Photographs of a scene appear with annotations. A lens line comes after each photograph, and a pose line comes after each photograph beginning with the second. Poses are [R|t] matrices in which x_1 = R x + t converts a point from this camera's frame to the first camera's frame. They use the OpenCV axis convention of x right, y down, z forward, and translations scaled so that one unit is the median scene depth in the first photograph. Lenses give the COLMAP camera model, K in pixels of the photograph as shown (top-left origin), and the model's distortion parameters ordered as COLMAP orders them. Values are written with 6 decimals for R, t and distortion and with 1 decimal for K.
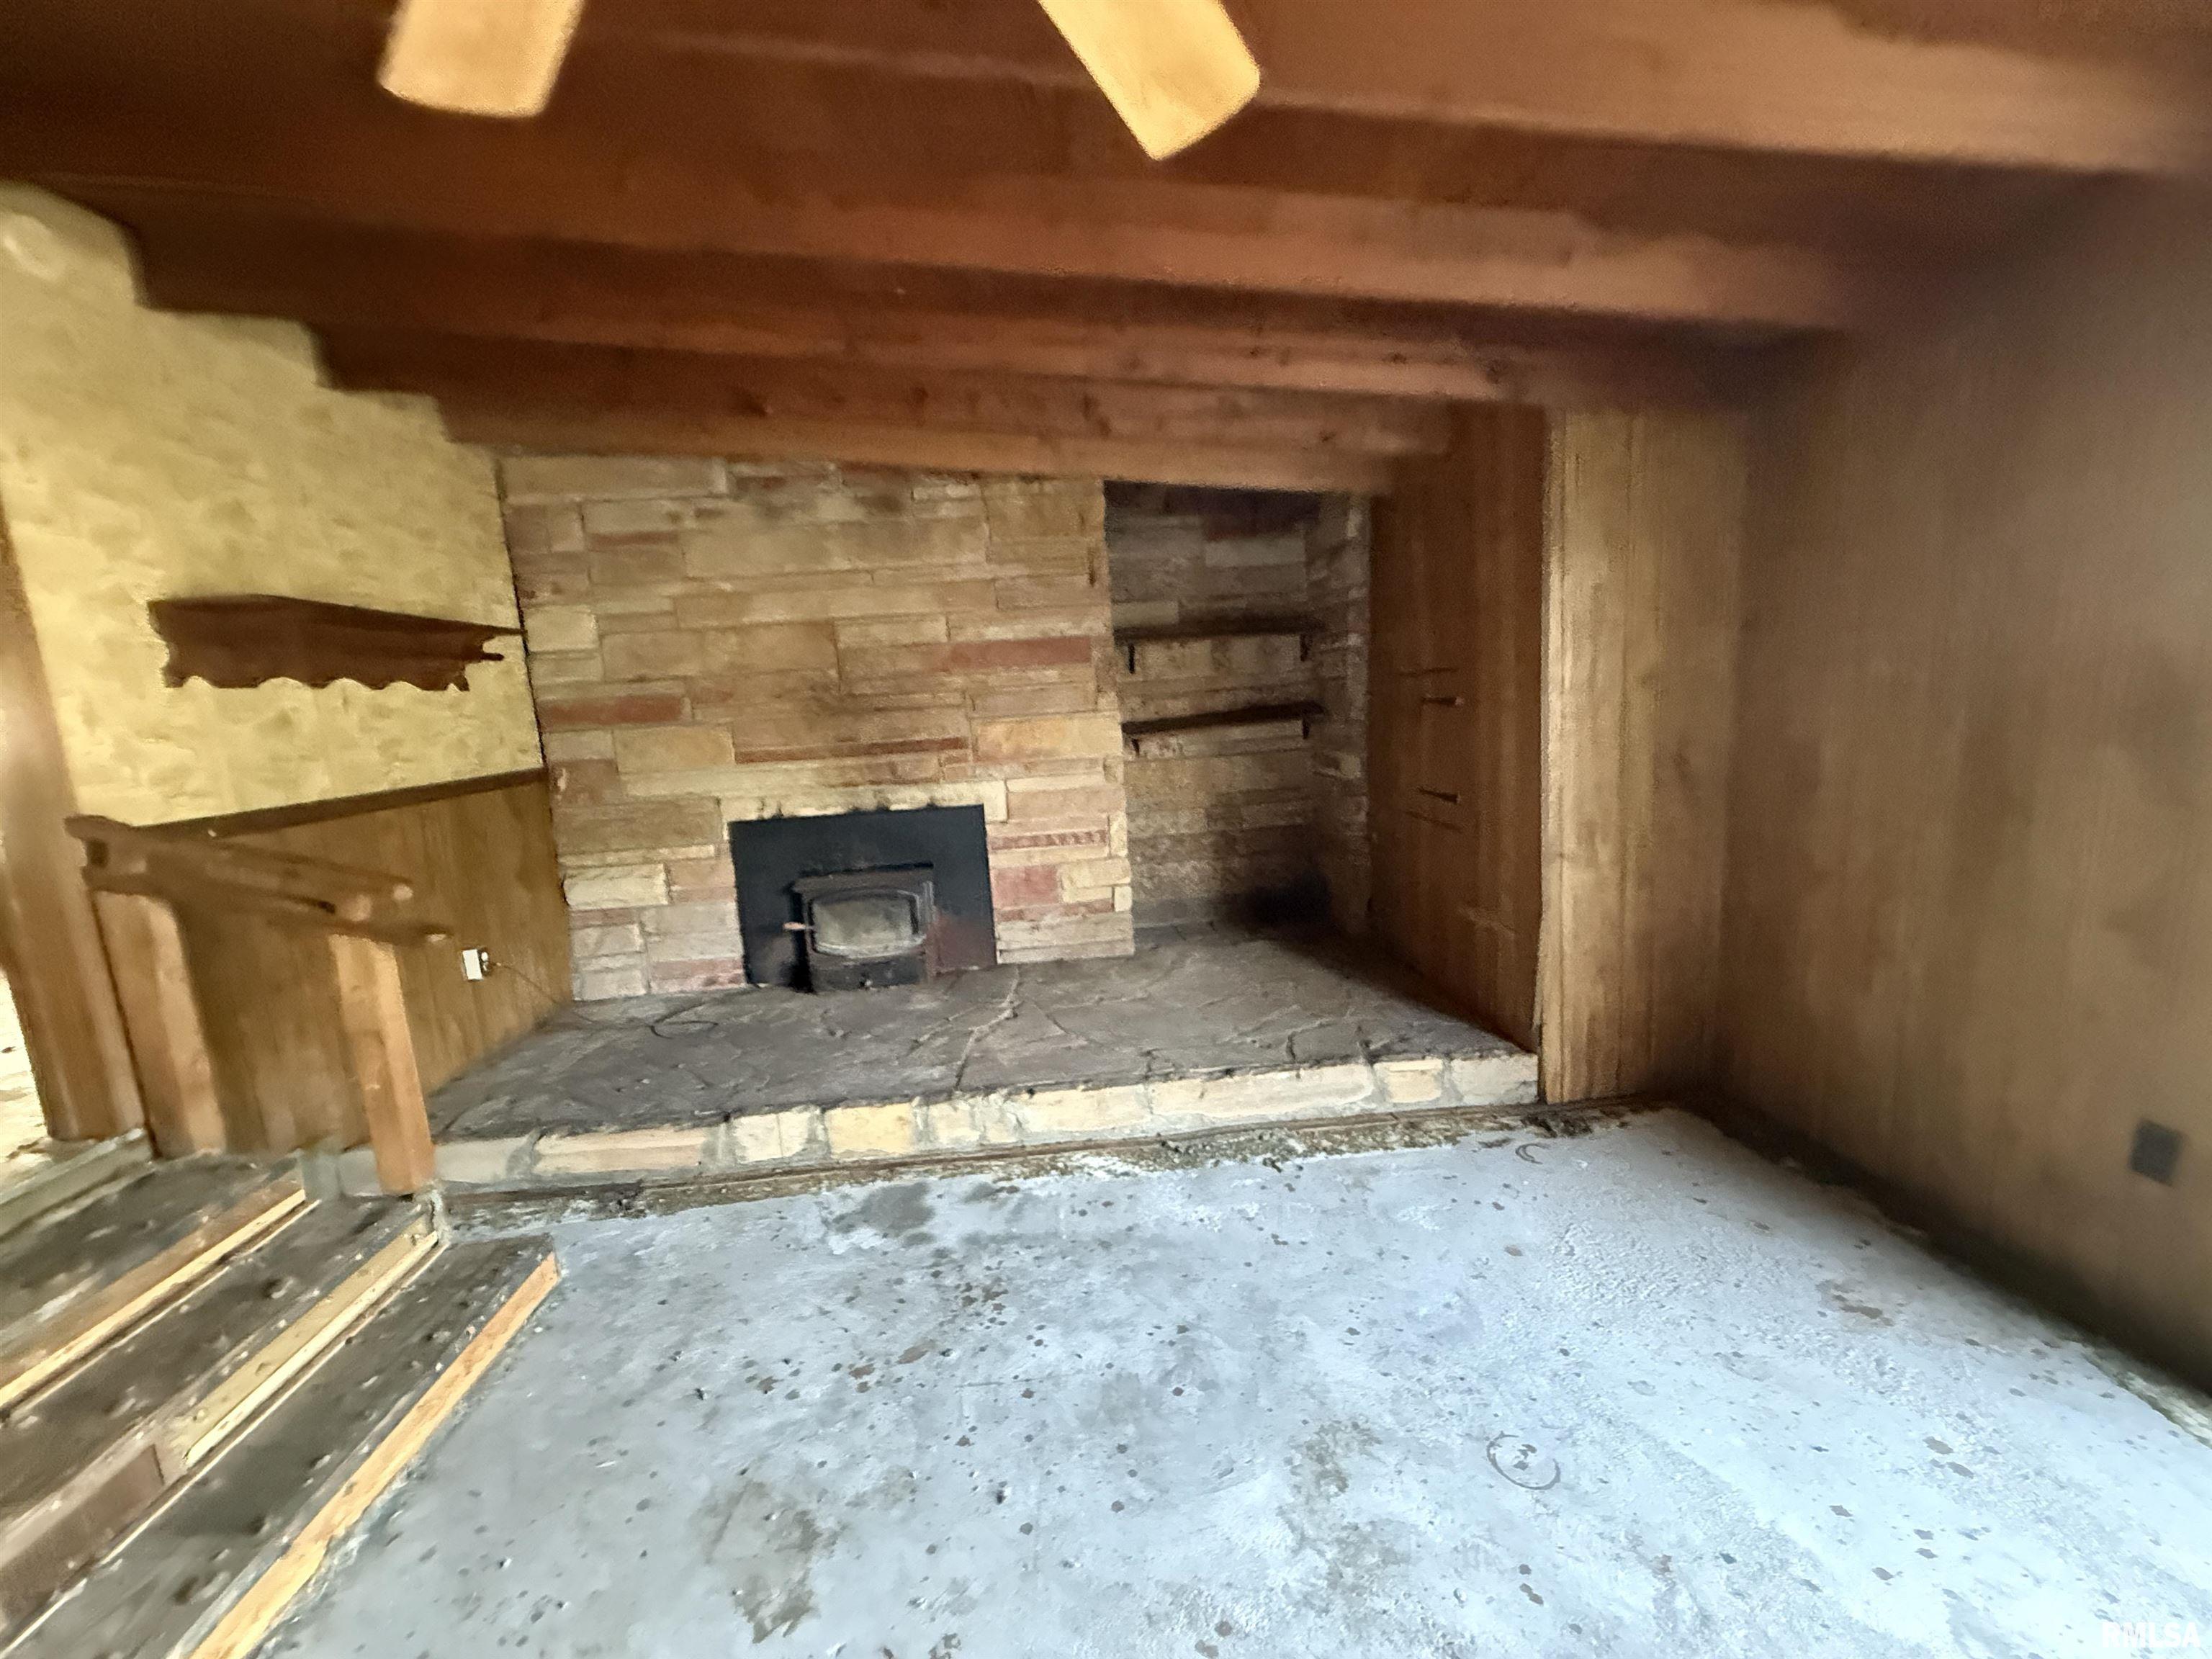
lens RADIAL K [[883.0, 0, 1097.1], [0, 883.0, 834.9], [0, 0, 1]] dist [0.002192, -0.000371]
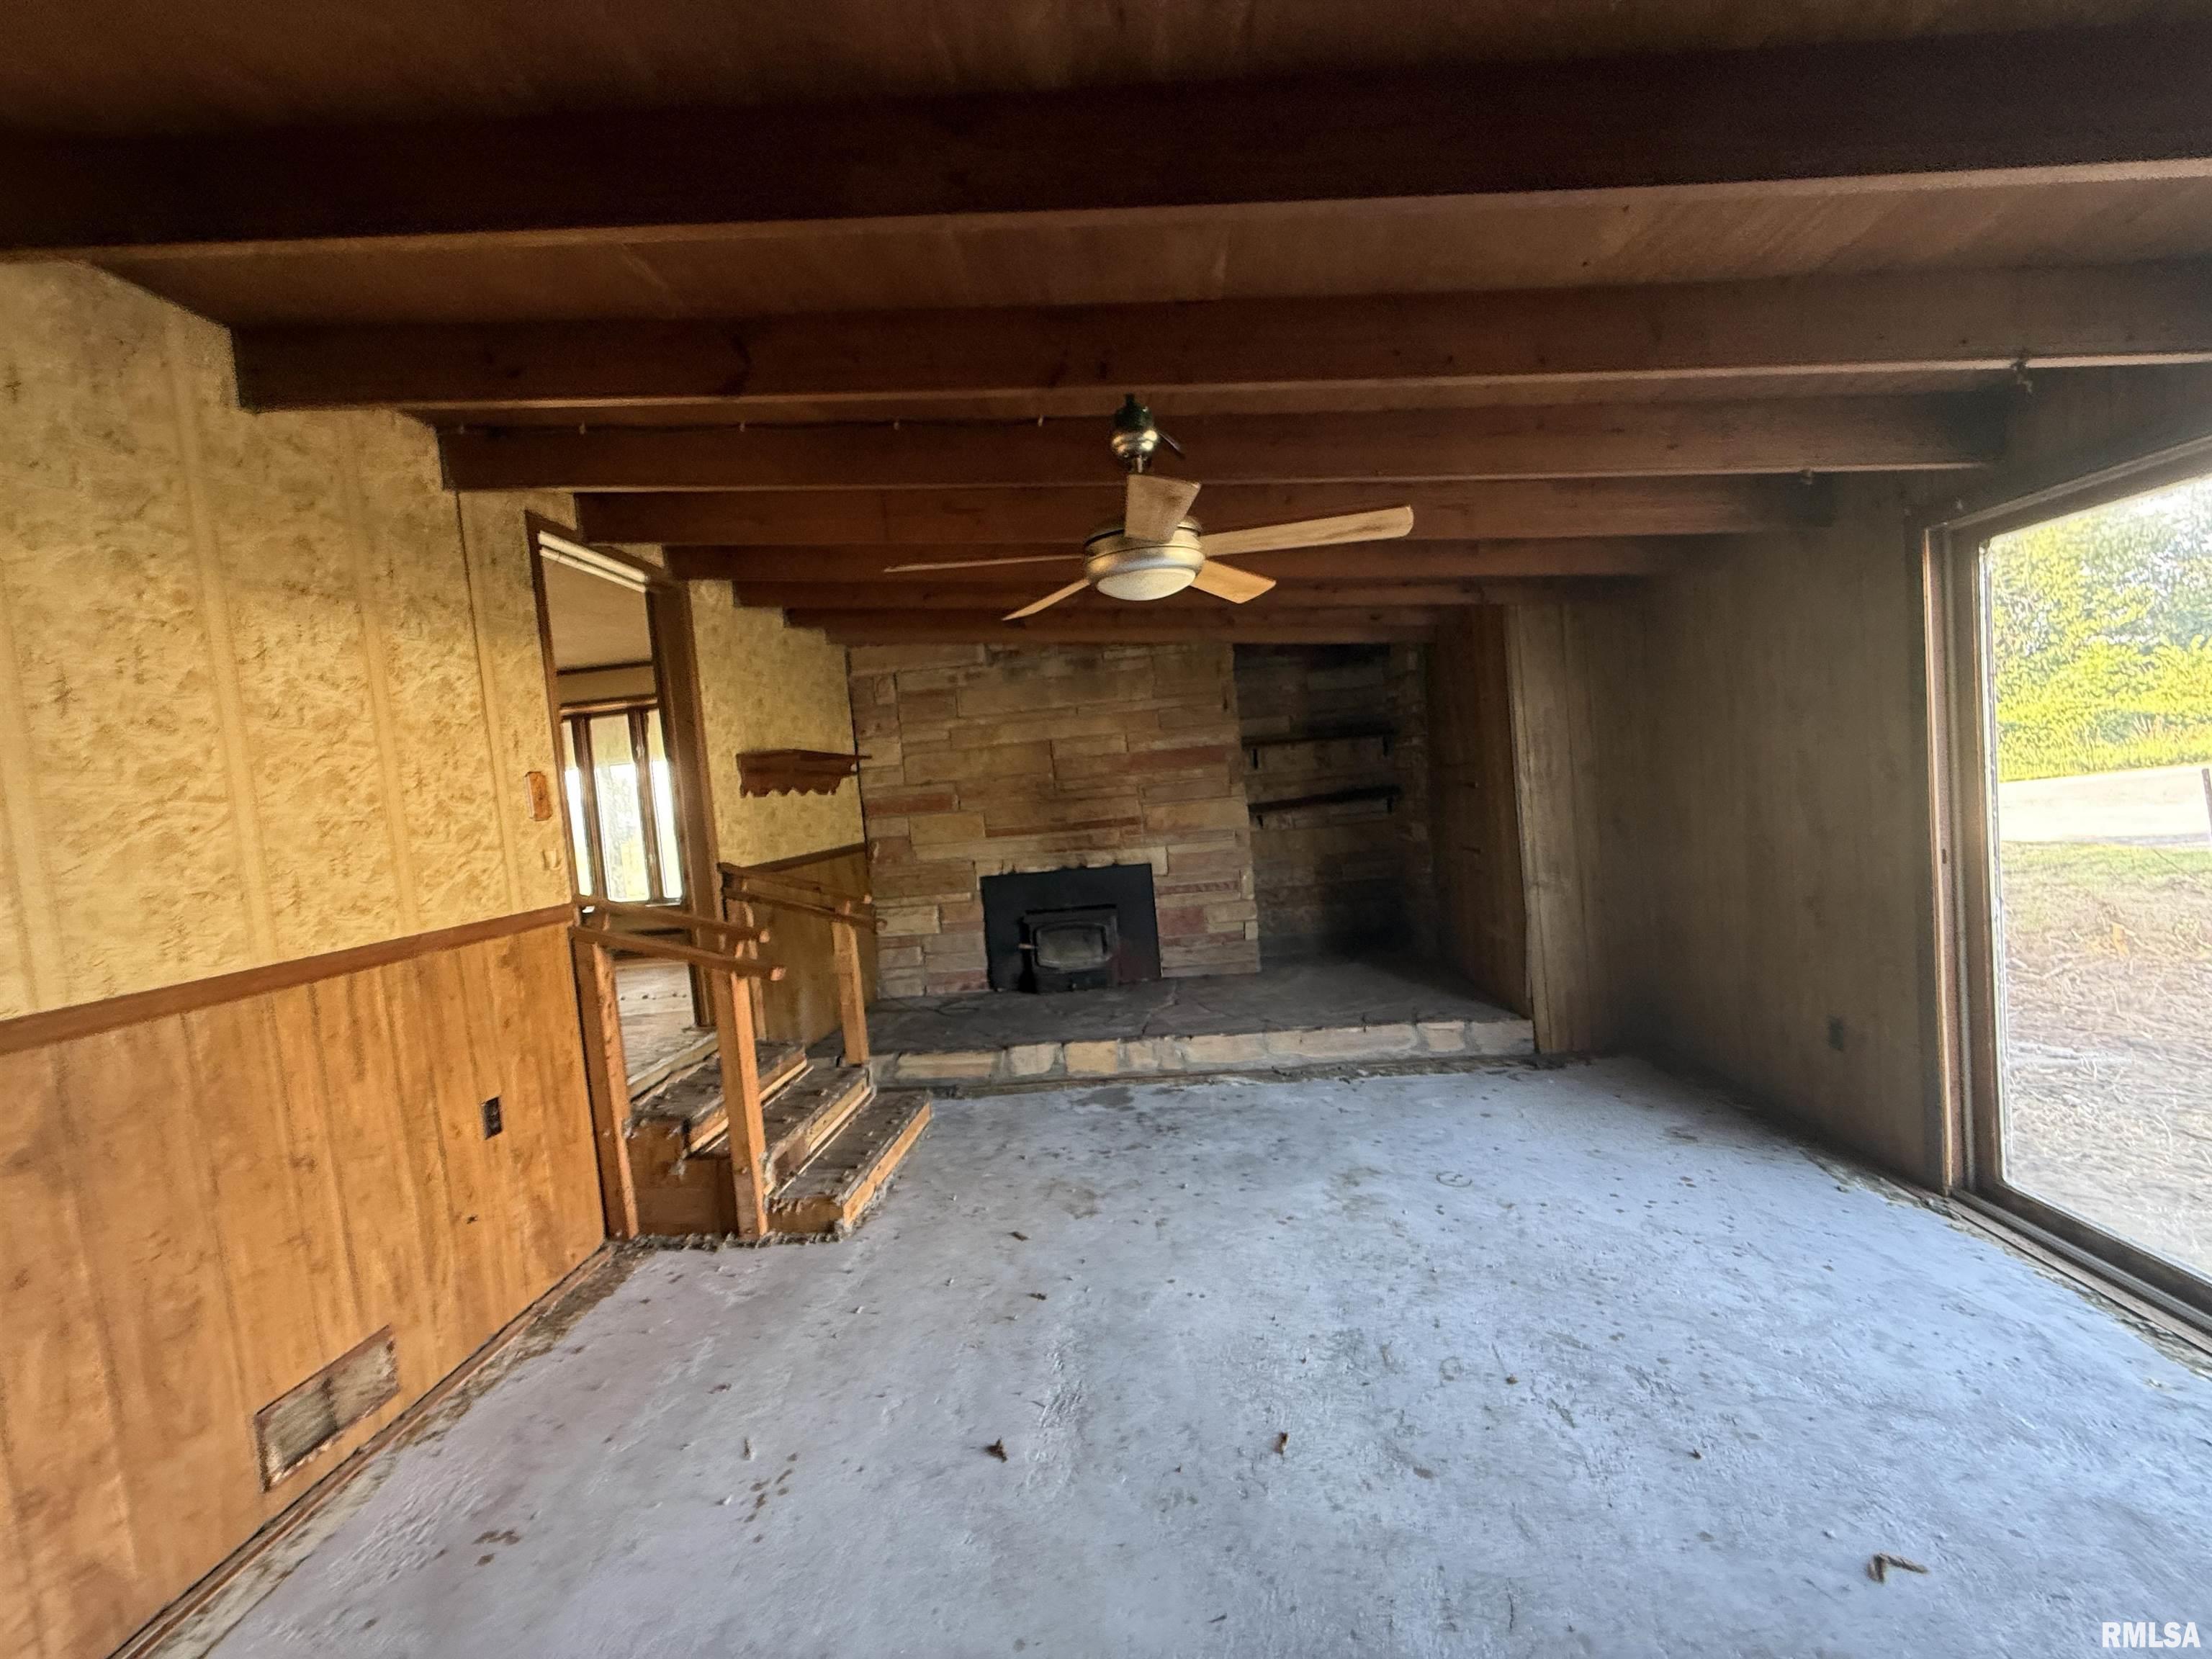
lens RADIAL K [[883.0, 0, 1107.5], [0, 883.0, 834.9], [0, 0, 1]] dist [0.002192, -0.000371]
pose [[0.989167, -0.017542, -0.145745, 0.014945], [0.003848, 0.995592, -0.093716, 0.075778], [0.146746, 0.092140, 0.984874, -0.597206]]
